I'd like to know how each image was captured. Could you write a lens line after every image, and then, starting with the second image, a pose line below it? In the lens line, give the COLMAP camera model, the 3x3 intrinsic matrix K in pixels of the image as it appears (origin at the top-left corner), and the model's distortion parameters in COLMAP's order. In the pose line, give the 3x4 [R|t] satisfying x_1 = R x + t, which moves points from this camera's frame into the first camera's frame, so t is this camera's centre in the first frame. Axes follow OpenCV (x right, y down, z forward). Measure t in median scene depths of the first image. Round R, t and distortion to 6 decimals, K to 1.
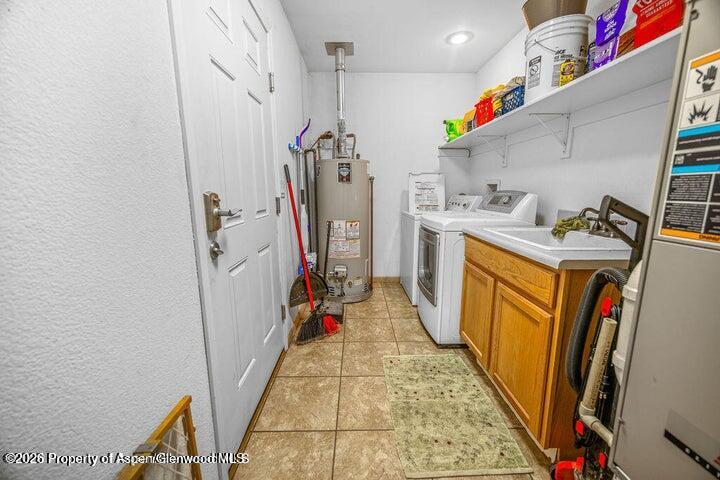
lens RADIAL K [[285.7, 0, 360.2], [0, 285.7, 237.8], [0, 0, 1]] dist [0.007825, -0.000047]
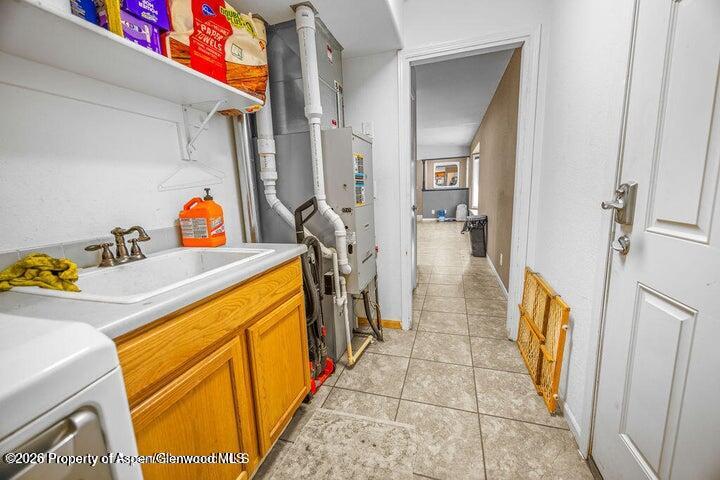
lens RADIAL K [[285.7, 0, 360.2], [0, 285.7, 237.8], [0, 0, 1]] dist [0.007825, -0.000047]
pose [[-0.946604, -0.013464, 0.322116, 0.002792], [0.095108, 0.943001, 0.318909, -0.300873], [-0.308049, 0.332516, -0.891369, 1.739423]]
